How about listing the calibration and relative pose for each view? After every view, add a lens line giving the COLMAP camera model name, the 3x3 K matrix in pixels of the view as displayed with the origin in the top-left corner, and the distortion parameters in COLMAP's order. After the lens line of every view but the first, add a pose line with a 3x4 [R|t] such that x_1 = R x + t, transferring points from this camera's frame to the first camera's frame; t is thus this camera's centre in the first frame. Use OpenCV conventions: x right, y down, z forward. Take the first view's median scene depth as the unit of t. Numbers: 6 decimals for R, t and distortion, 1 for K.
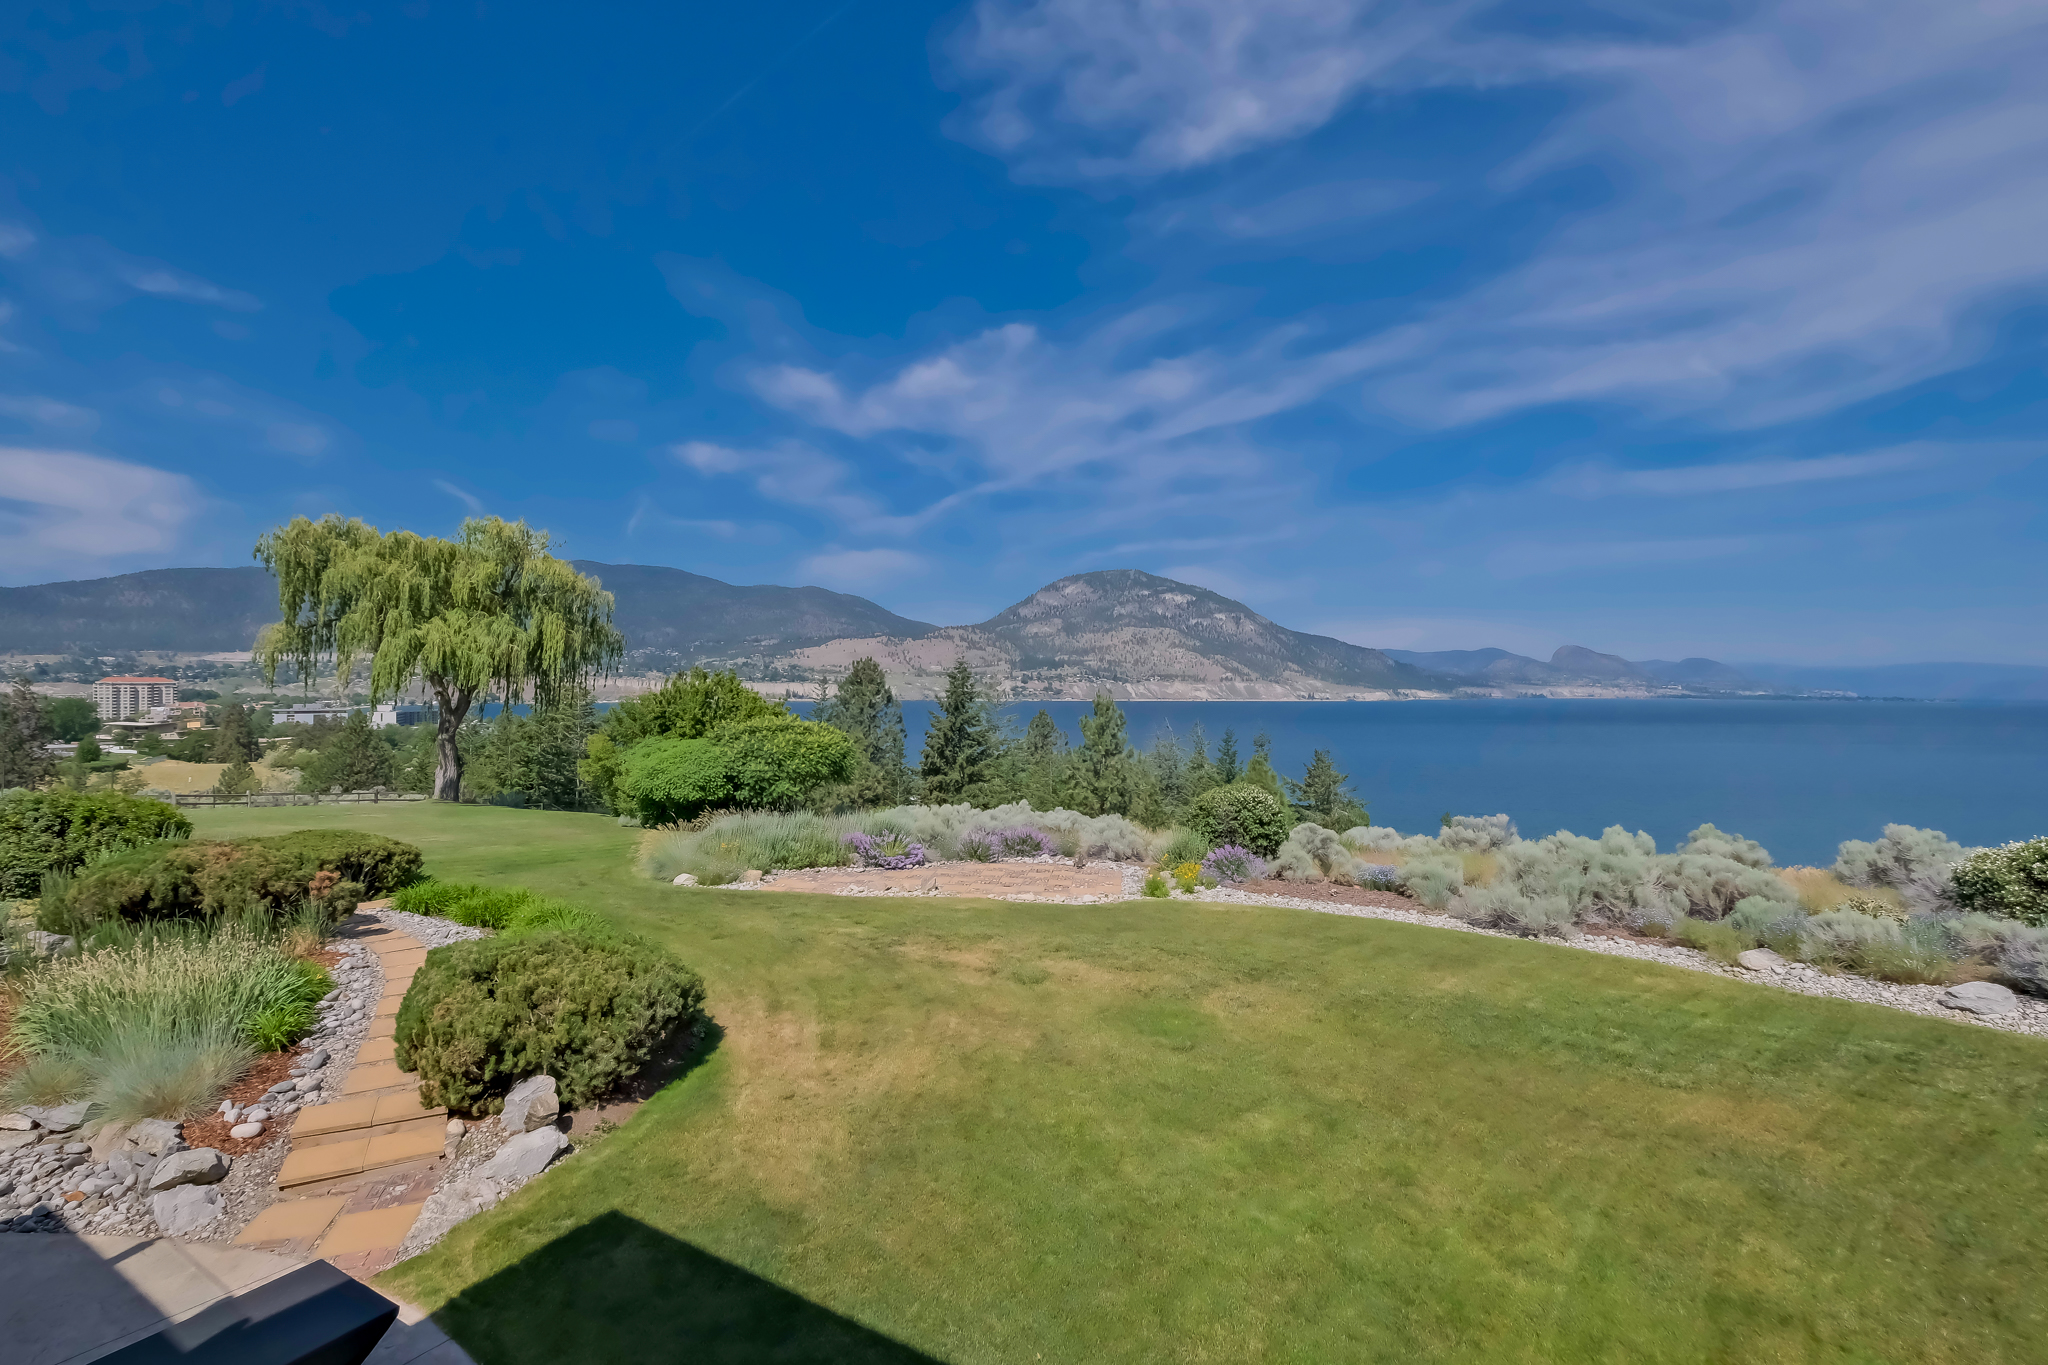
lens RADIAL K [[943.4, 0, 1009.5], [0, 943.4, 681.6], [0, 0, 1]] dist [0.003435, -0.002149]
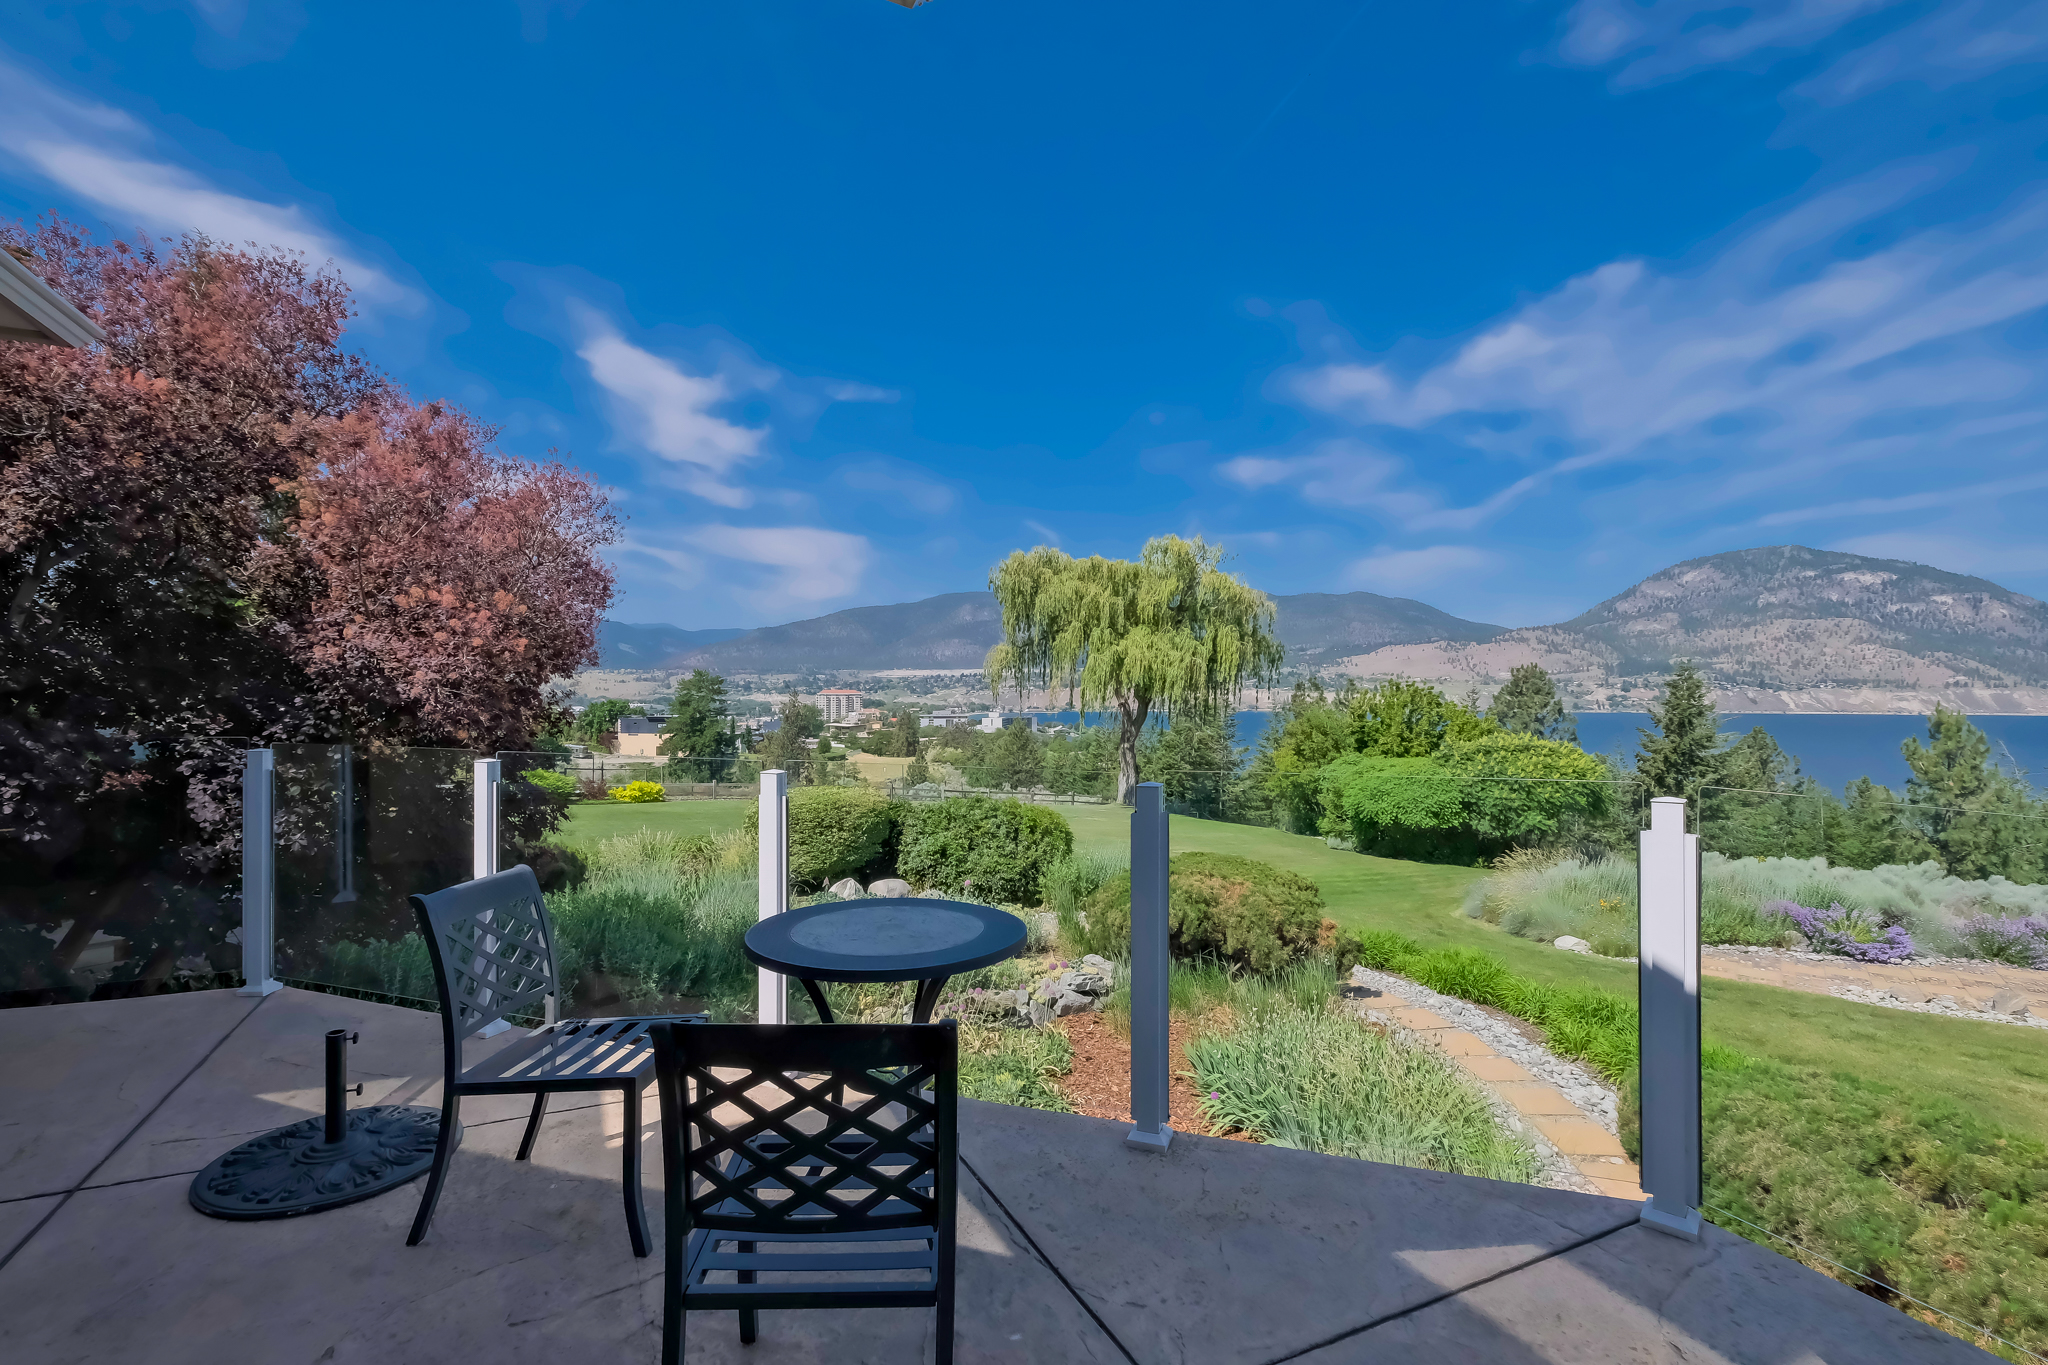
lens RADIAL K [[943.4, 0, 1011.1], [0, 943.4, 691.2], [0, 0, 1]] dist [0.003435, -0.002149]
pose [[0.848705, -0.004066, -0.528850, -0.115025], [0.004187, 0.999991, -0.000969, -0.002312], [0.528849, -0.001392, 0.848715, 0.023136]]
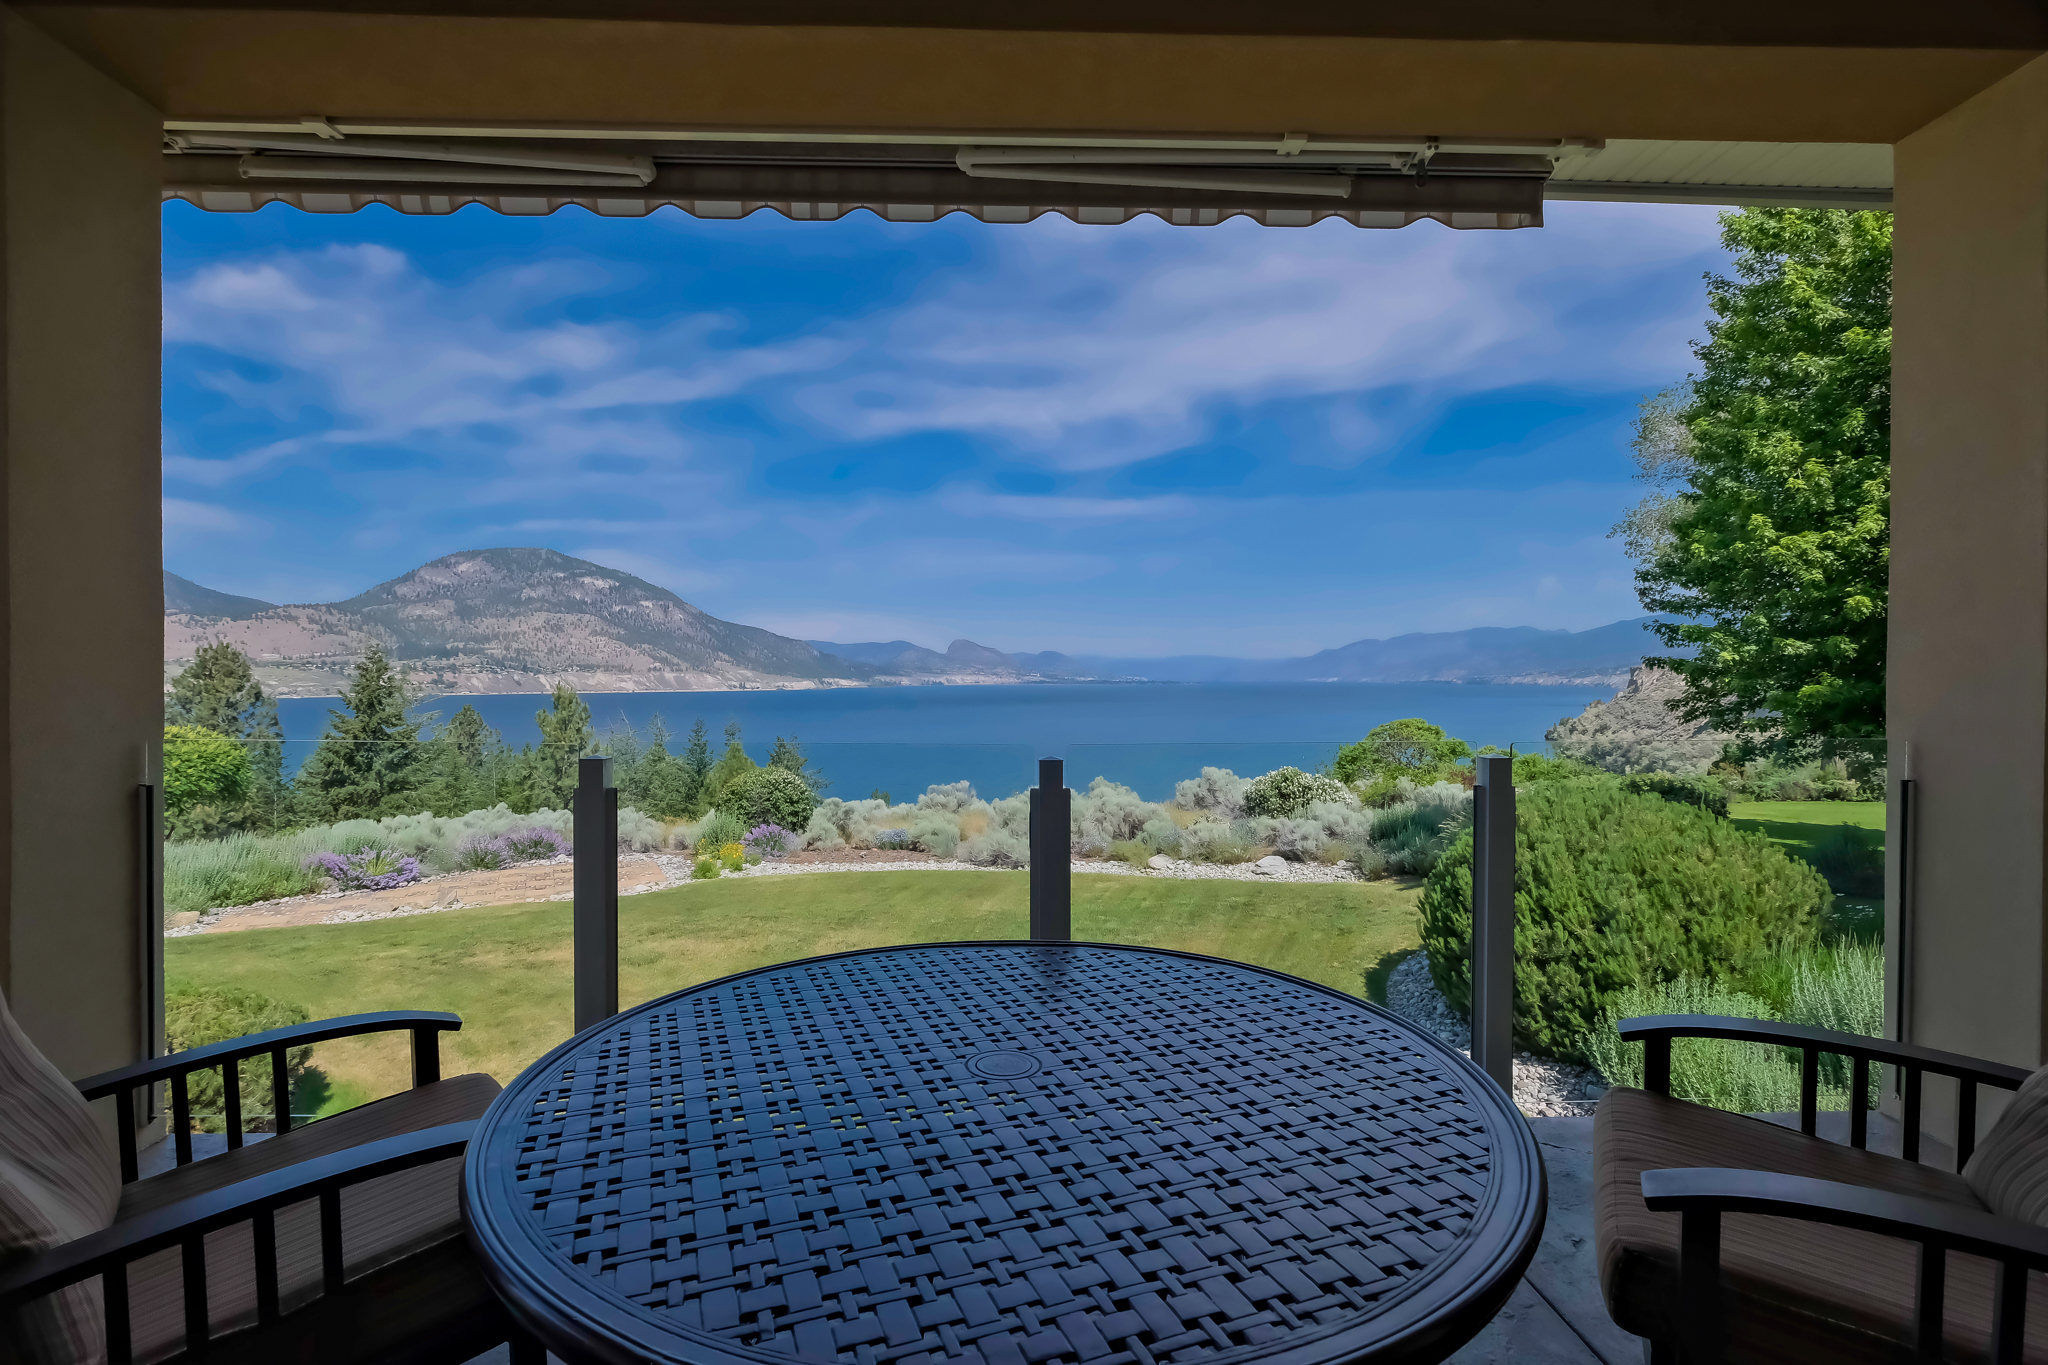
lens RADIAL K [[943.4, 0, 1011.1], [0, 943.4, 685.3], [0, 0, 1]] dist [0.003435, -0.002149]
pose [[0.831929, -0.012972, 0.554731, -0.047601], [0.004872, 0.999859, 0.016074, -0.000602], [-0.554861, -0.010670, 0.831875, -0.019619]]
